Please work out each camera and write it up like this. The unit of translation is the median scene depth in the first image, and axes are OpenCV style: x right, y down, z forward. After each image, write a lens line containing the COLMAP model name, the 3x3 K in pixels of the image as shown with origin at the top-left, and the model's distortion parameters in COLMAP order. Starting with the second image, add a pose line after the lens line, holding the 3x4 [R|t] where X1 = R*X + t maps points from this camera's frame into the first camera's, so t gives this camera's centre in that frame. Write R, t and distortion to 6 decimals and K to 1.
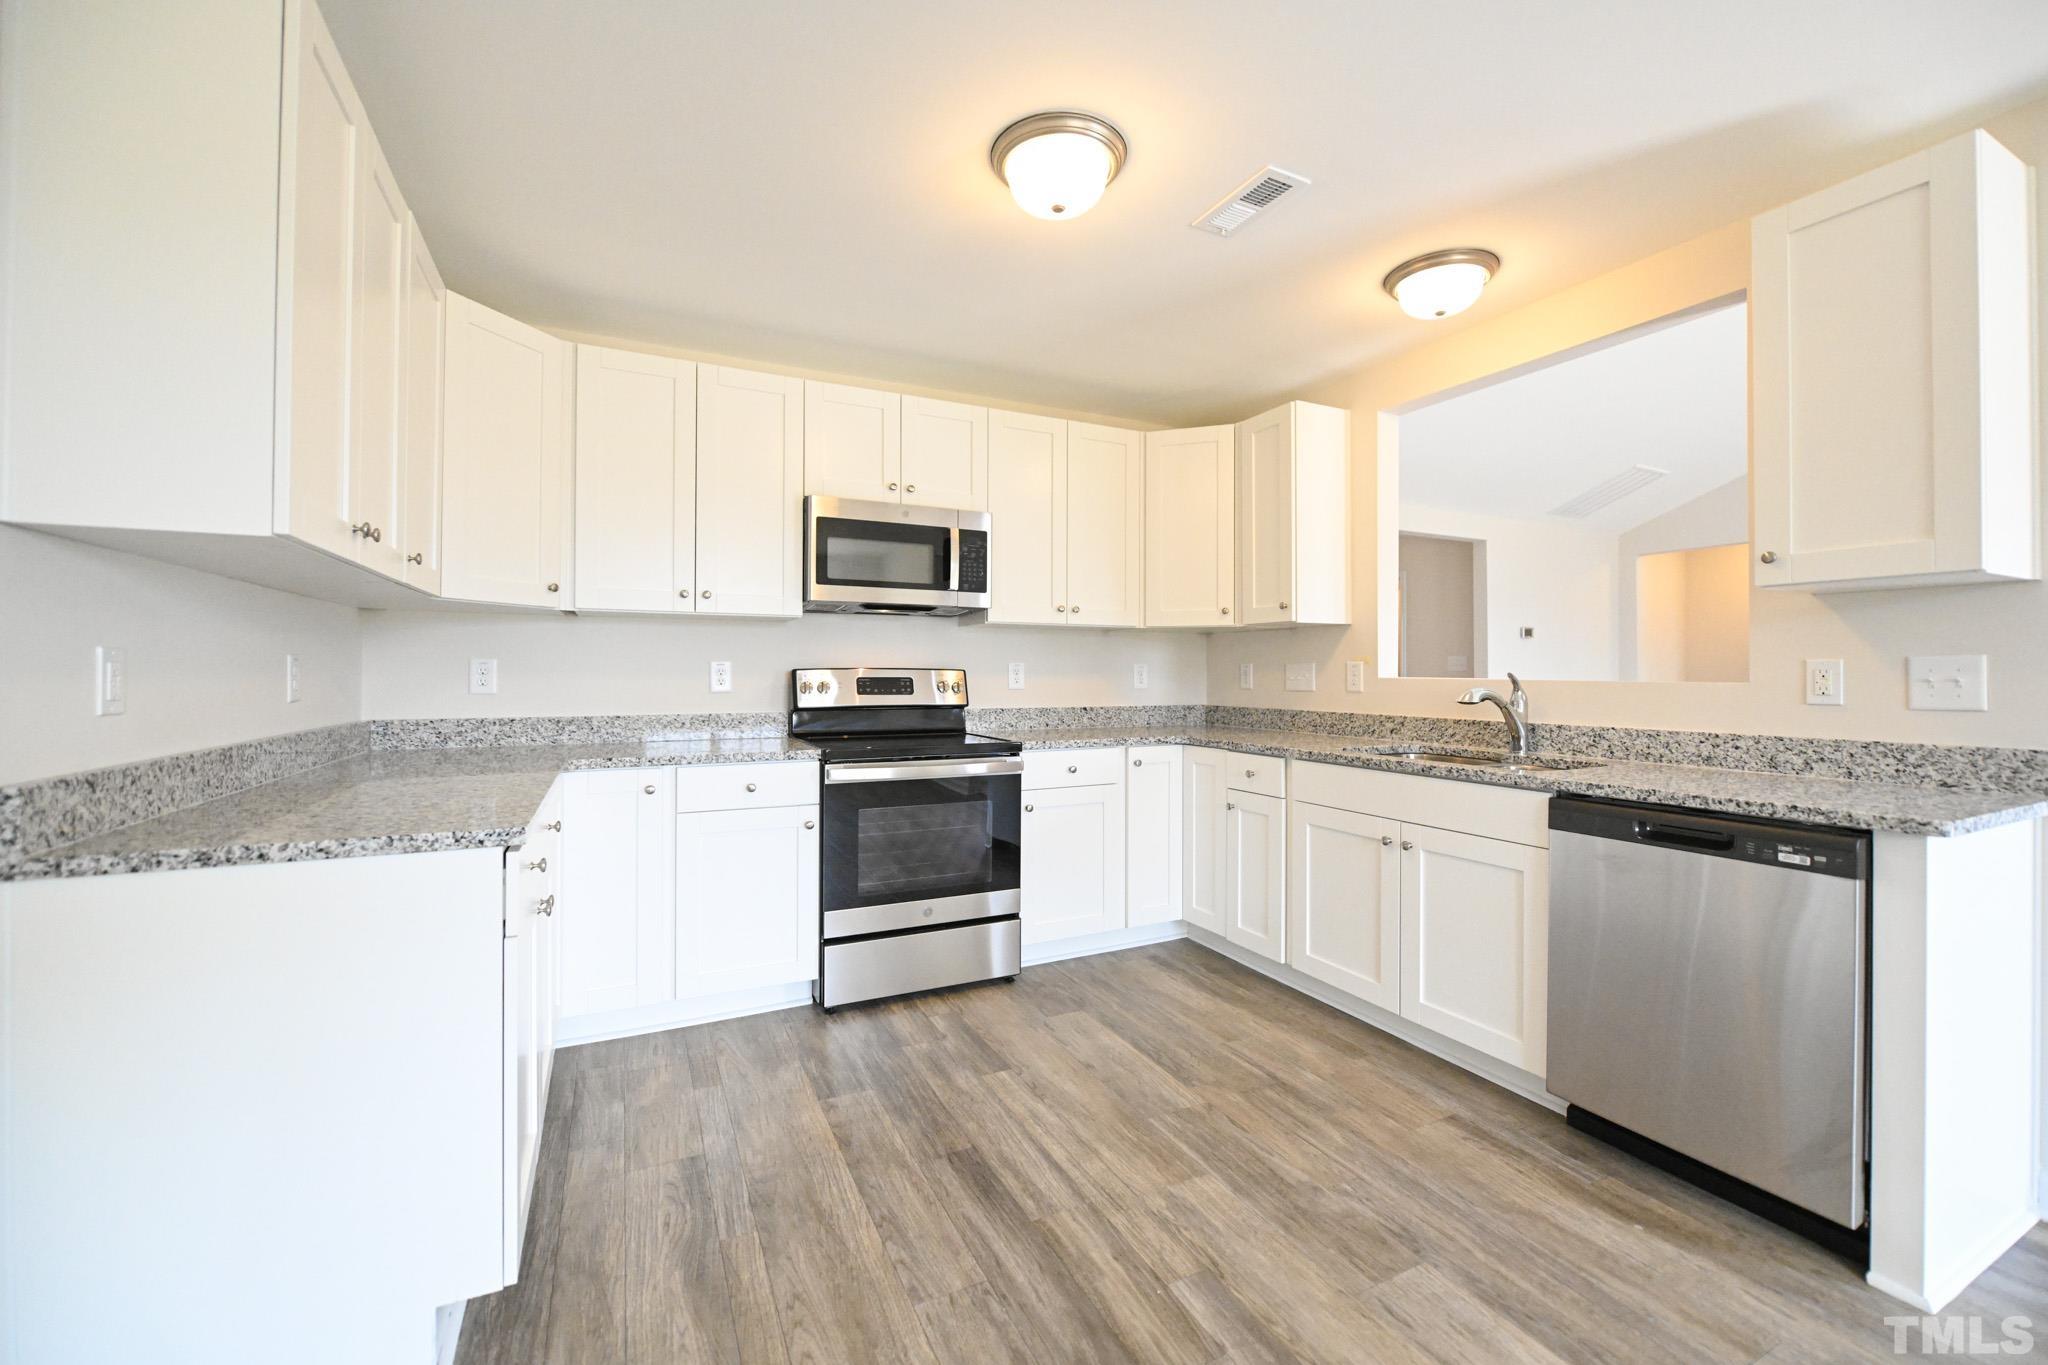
lens RADIAL K [[818.2, 0, 1031.9], [0, 818.2, 678.9], [0, 0, 1]] dist [0.002318, -0.002628]
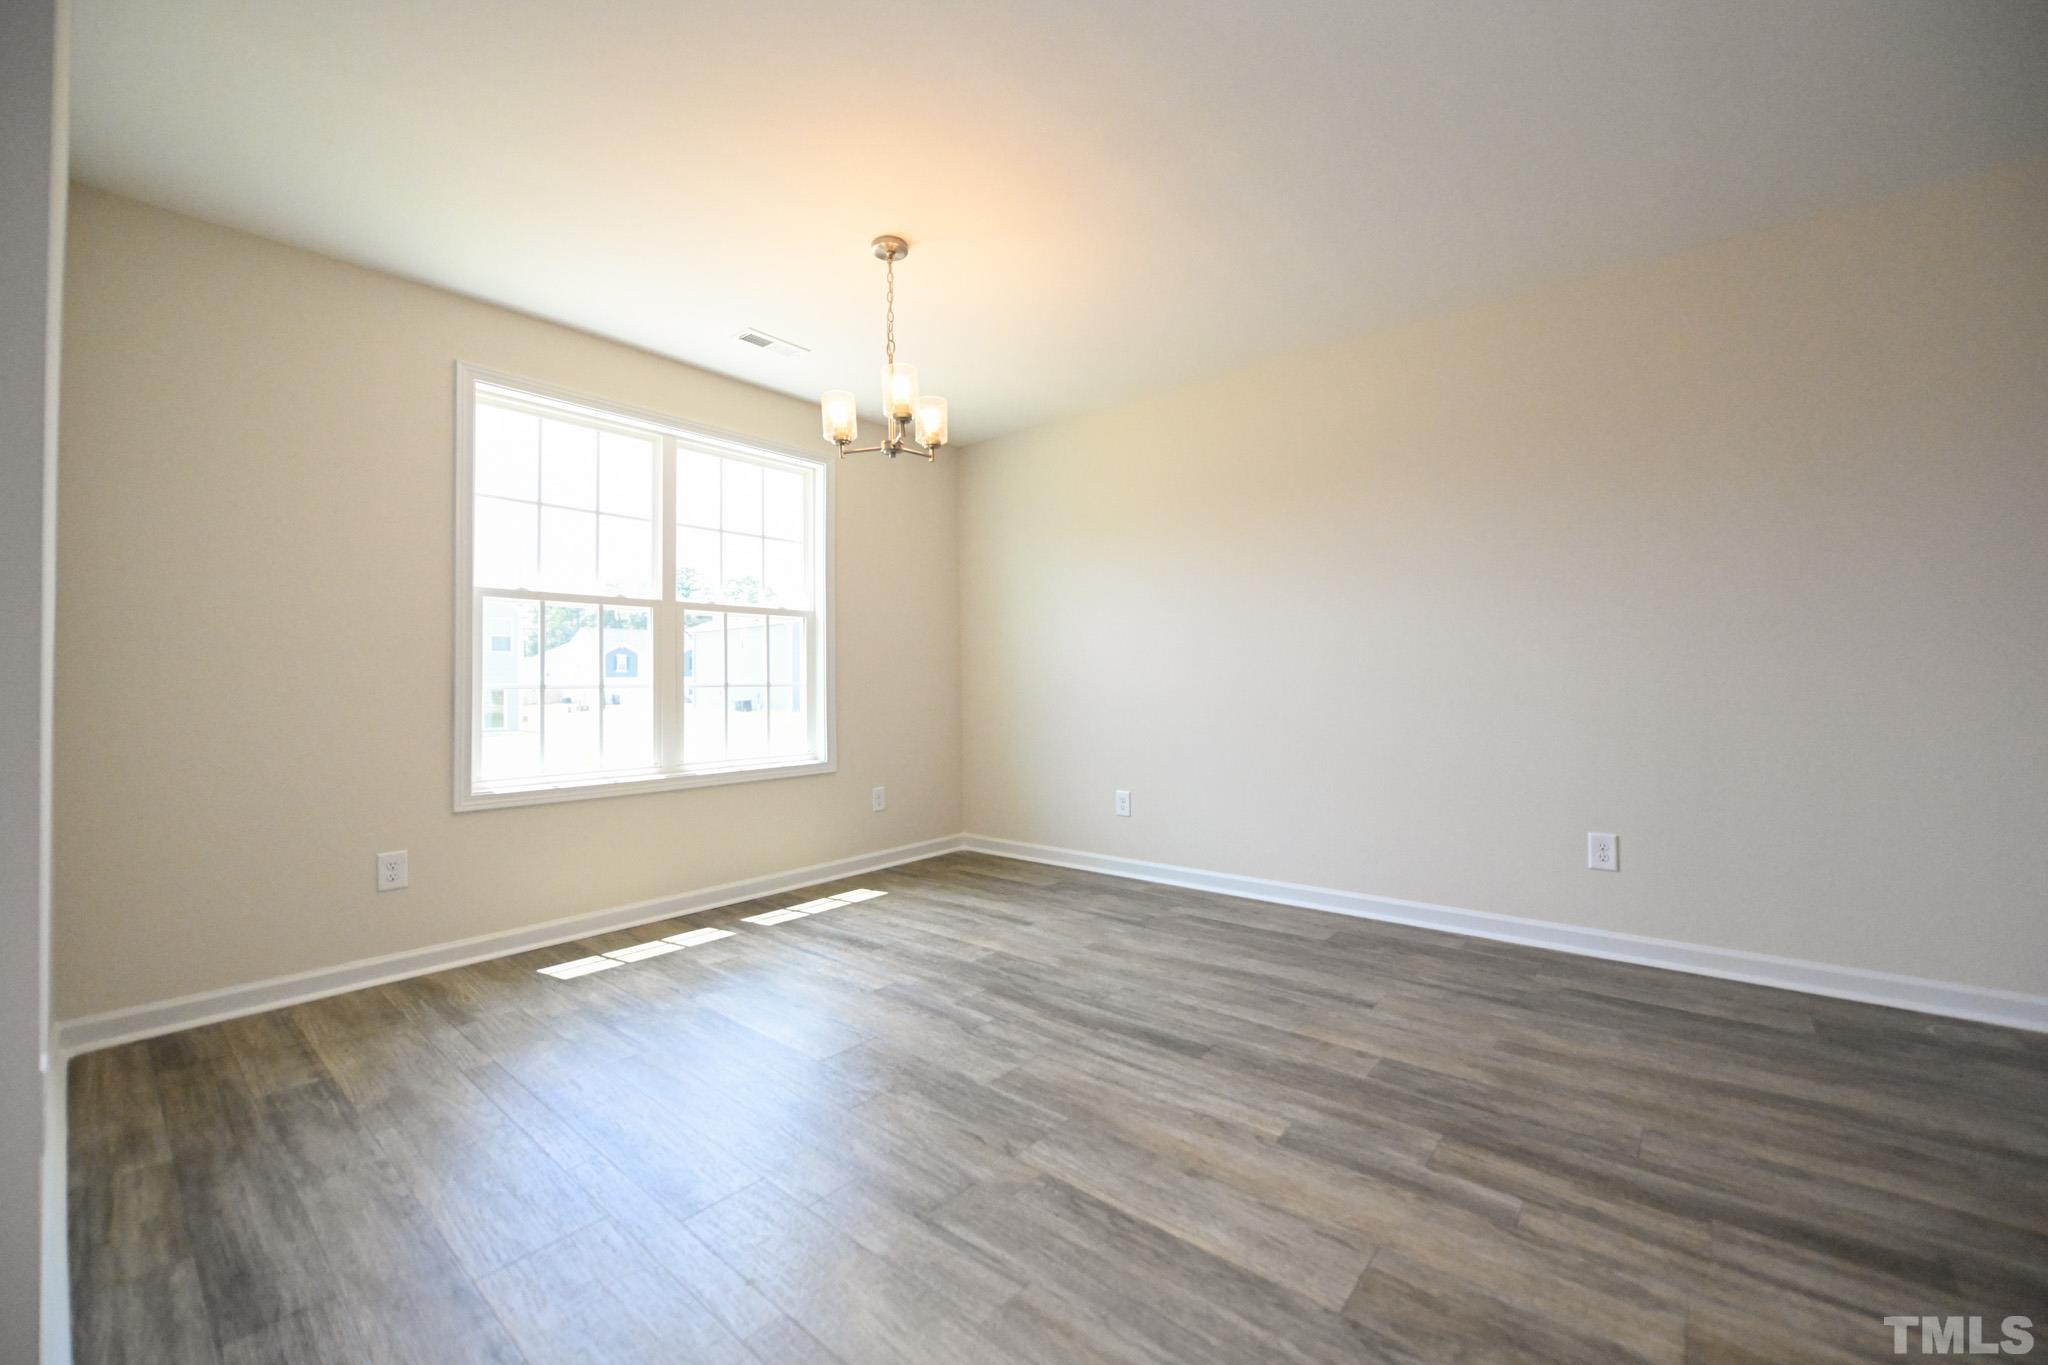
lens RADIAL K [[818.2, 0, 1022.2], [0, 818.2, 658.1], [0, 0, 1]] dist [0.002318, -0.002628]
pose [[-0.919011, -0.003436, -0.394217, 0.440273], [0.007697, 0.999615, -0.026657, 0.055227], [0.394157, -0.027532, -0.918630, 1.478192]]
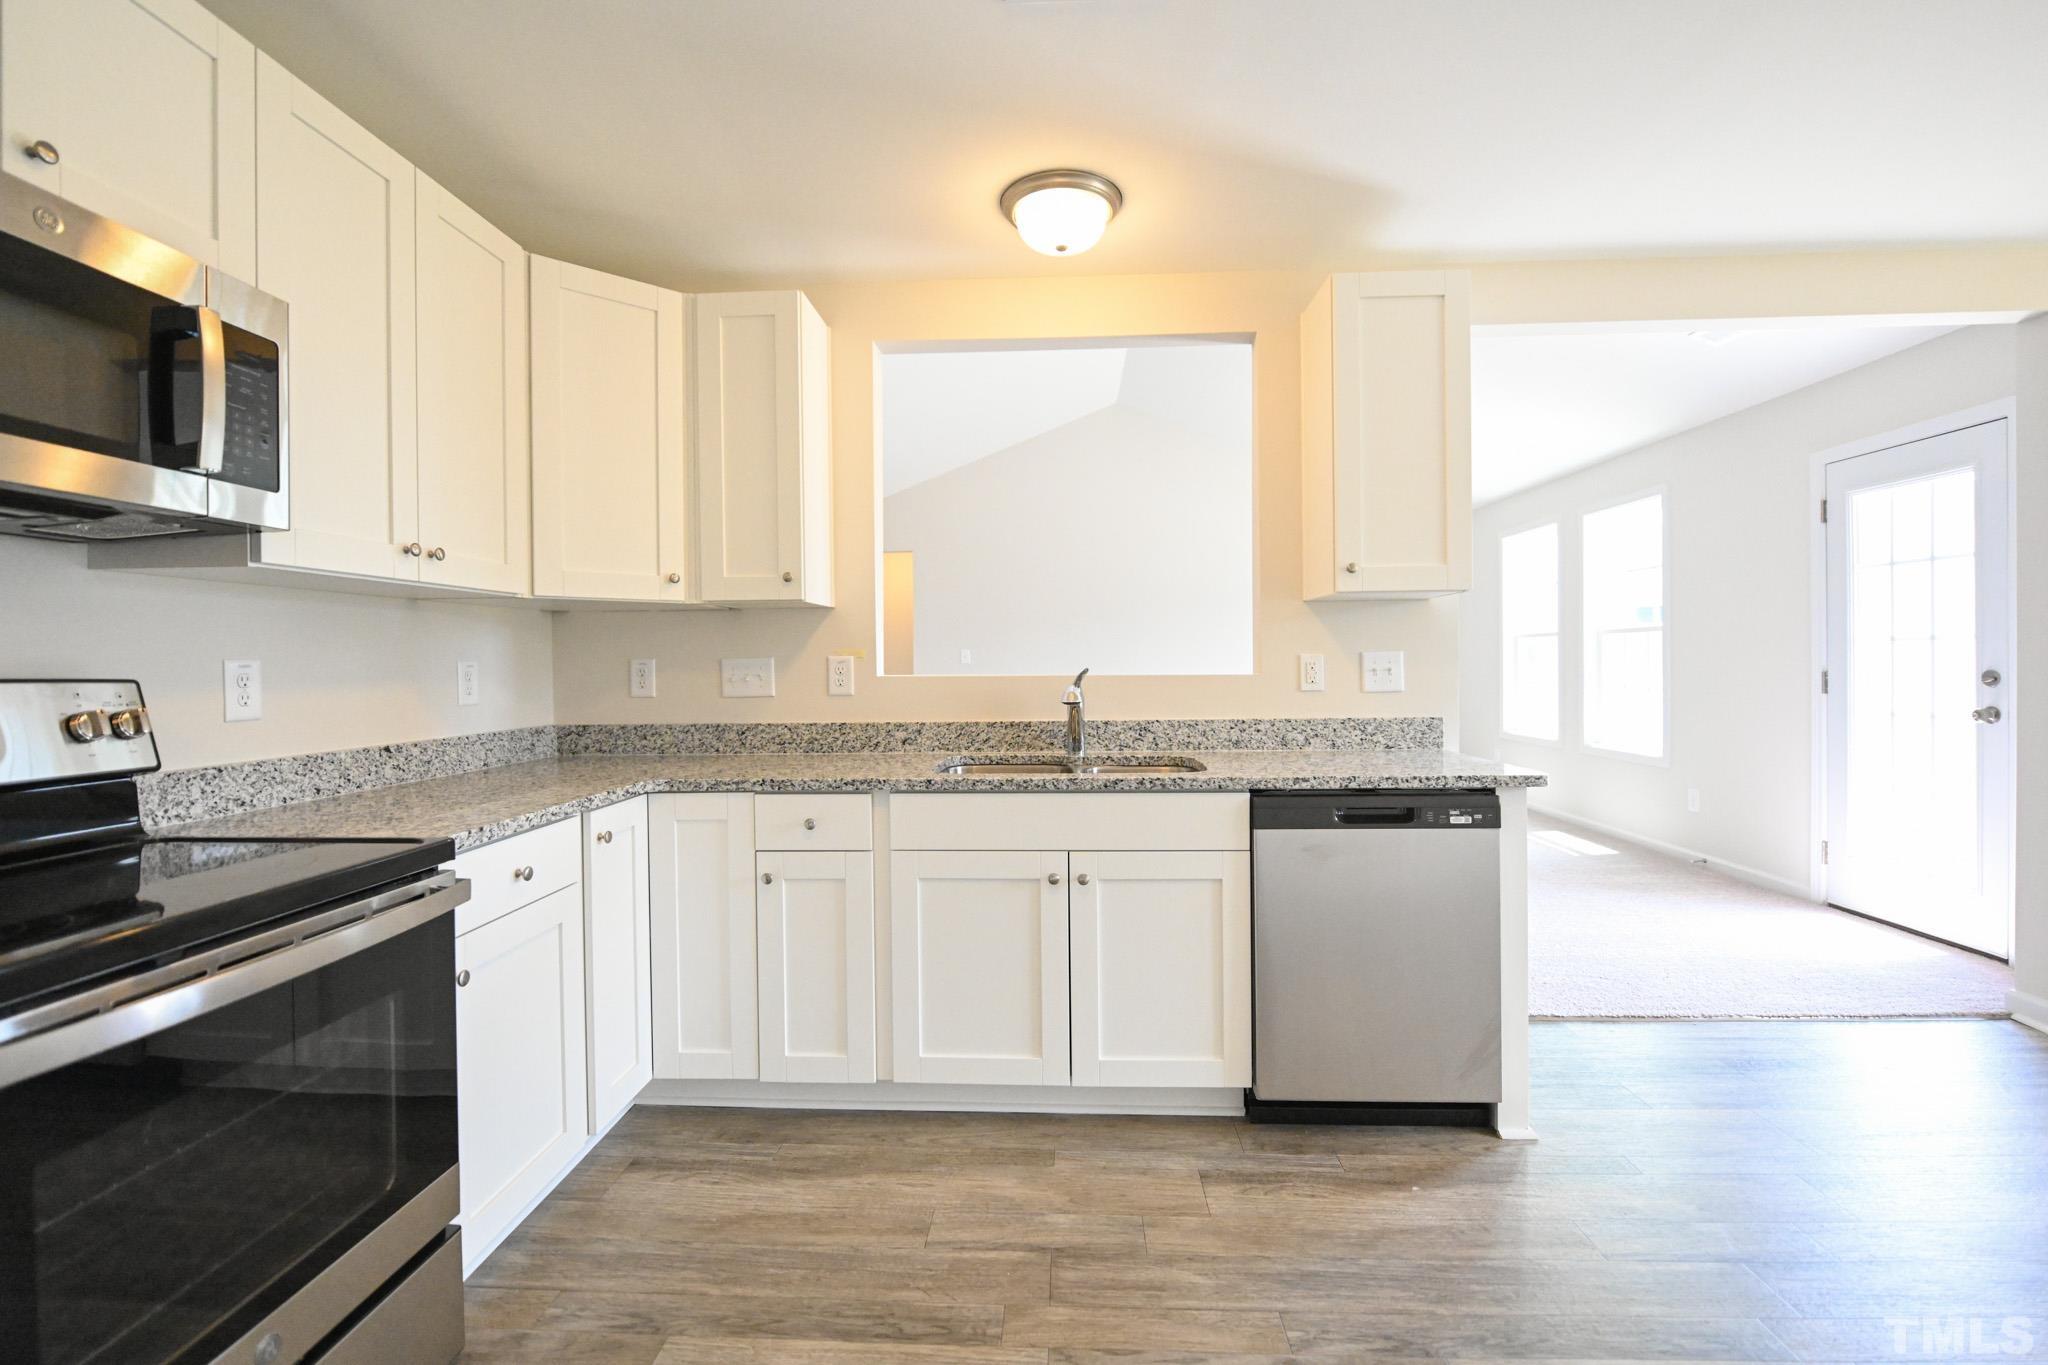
lens RADIAL K [[872.8, 0, 1011.1], [0, 872.8, 680.6], [0, 0, 1]] dist [-0.022825, 0.002223]
pose [[0.500777, -0.026679, 0.865165, -0.313236], [0.019283, 0.999621, 0.019663, -0.014641], [-0.865361, 0.006837, 0.501102, 0.586589]]
